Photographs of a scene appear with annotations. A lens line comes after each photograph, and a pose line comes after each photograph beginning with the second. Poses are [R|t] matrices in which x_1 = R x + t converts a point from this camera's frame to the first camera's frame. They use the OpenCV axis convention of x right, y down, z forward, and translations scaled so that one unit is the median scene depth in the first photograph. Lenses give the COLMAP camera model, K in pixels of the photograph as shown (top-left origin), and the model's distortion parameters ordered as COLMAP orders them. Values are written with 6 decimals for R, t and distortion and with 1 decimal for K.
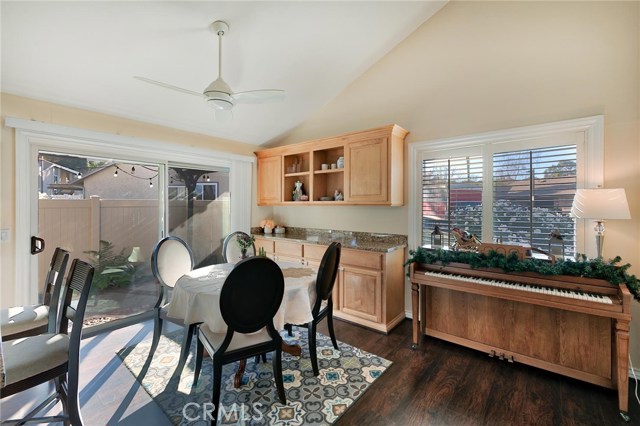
lens RADIAL K [[280.8, 0, 323.3], [0, 280.8, 208.5], [0, 0, 1]] dist [0.011400, -0.003671]
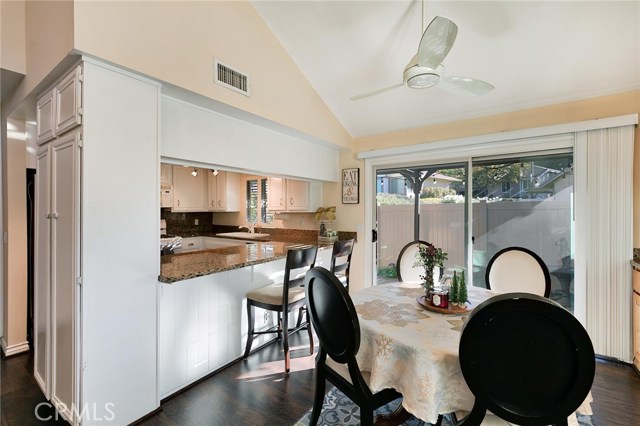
lens RADIAL K [[280.8, 0, 320.9], [0, 280.8, 209.6], [0, 0, 1]] dist [0.011400, -0.003671]
pose [[0.063378, -0.001367, -0.997989, 0.270541], [-0.004872, 0.999987, -0.001679, -0.000722], [0.997978, 0.004968, 0.063371, 0.432703]]
